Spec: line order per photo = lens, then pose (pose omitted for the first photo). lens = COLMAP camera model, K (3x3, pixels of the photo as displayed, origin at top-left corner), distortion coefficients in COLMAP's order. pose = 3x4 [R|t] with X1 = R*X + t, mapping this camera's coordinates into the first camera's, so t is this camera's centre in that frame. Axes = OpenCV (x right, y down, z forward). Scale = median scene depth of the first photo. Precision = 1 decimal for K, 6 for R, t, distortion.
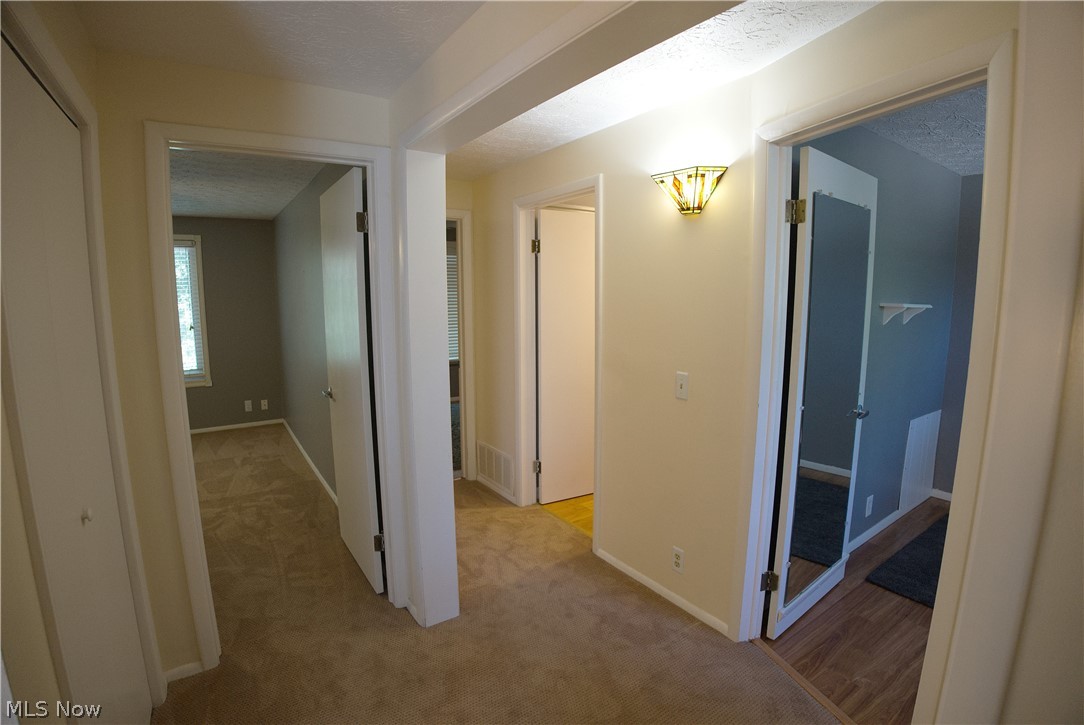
lens RADIAL K [[509.8, 0, 542.0], [0, 509.8, 362.5], [0, 0, 1]] dist [-0.089716, 0.000702]
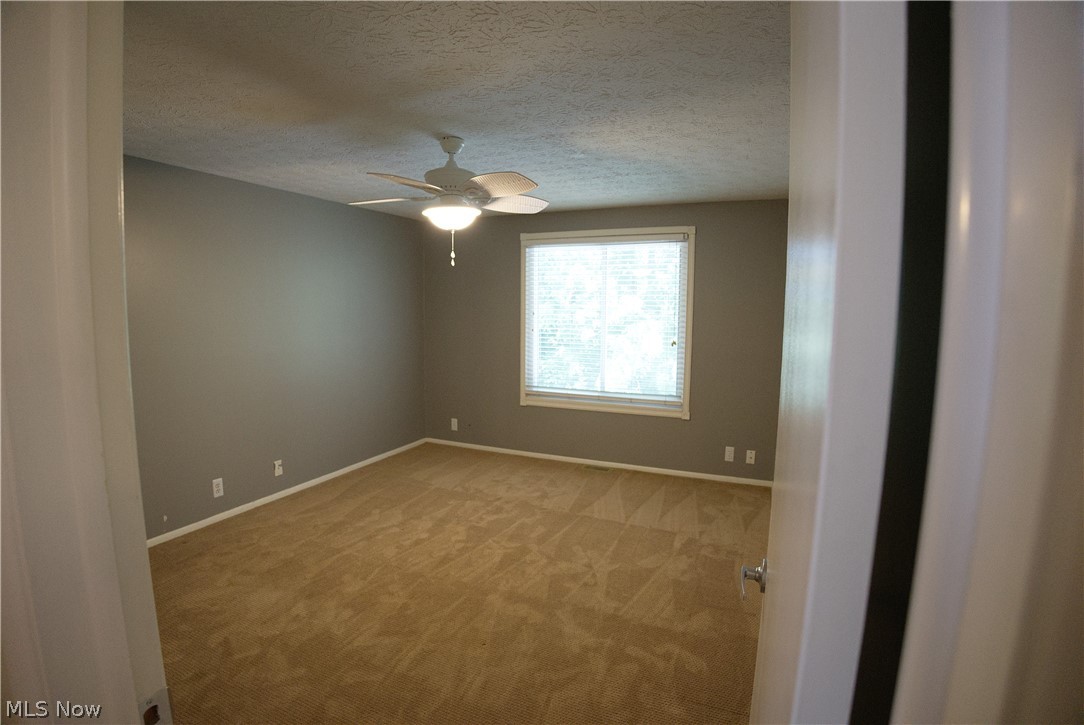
lens RADIAL K [[509.8, 0, 542.0], [0, 509.8, 362.5], [0, 0, 1]] dist [-0.089716, 0.000702]
pose [[0.521171, 0.099274, -0.847659, -0.141359], [-0.123444, 0.991536, 0.040226, -0.052645], [0.844477, 0.083674, 0.529015, 0.425183]]
